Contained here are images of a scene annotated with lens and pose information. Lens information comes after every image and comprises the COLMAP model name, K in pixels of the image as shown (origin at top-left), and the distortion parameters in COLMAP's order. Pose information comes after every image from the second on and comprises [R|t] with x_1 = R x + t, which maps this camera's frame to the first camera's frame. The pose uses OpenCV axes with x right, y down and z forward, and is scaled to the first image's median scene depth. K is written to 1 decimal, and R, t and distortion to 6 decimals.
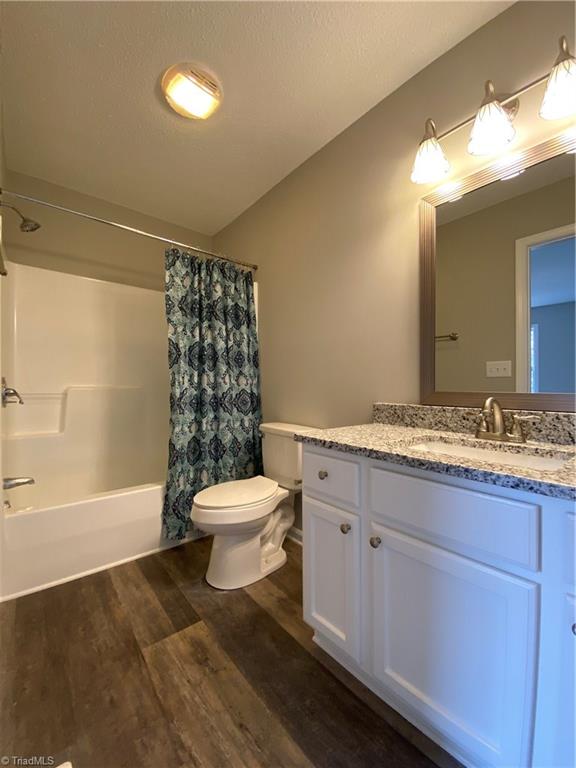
lens RADIAL K [[307.2, 0, 288.0], [0, 307.2, 384.0], [0, 0, 1]] dist [-0.045196, 0.000589]
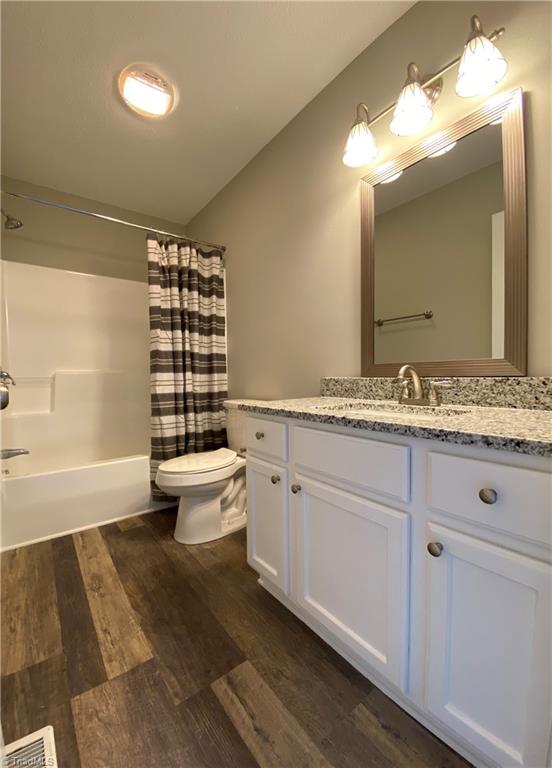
lens RADIAL K [[328.0, 0, 273.6], [0, 328.0, 392.4], [0, 0, 1]] dist [-0.039665, -0.003309]
pose [[0.997437, -0.012440, -0.070460, 0.219853], [0.016037, 0.998584, 0.050717, 0.062244], [0.069729, -0.051717, 0.996224, -0.185268]]
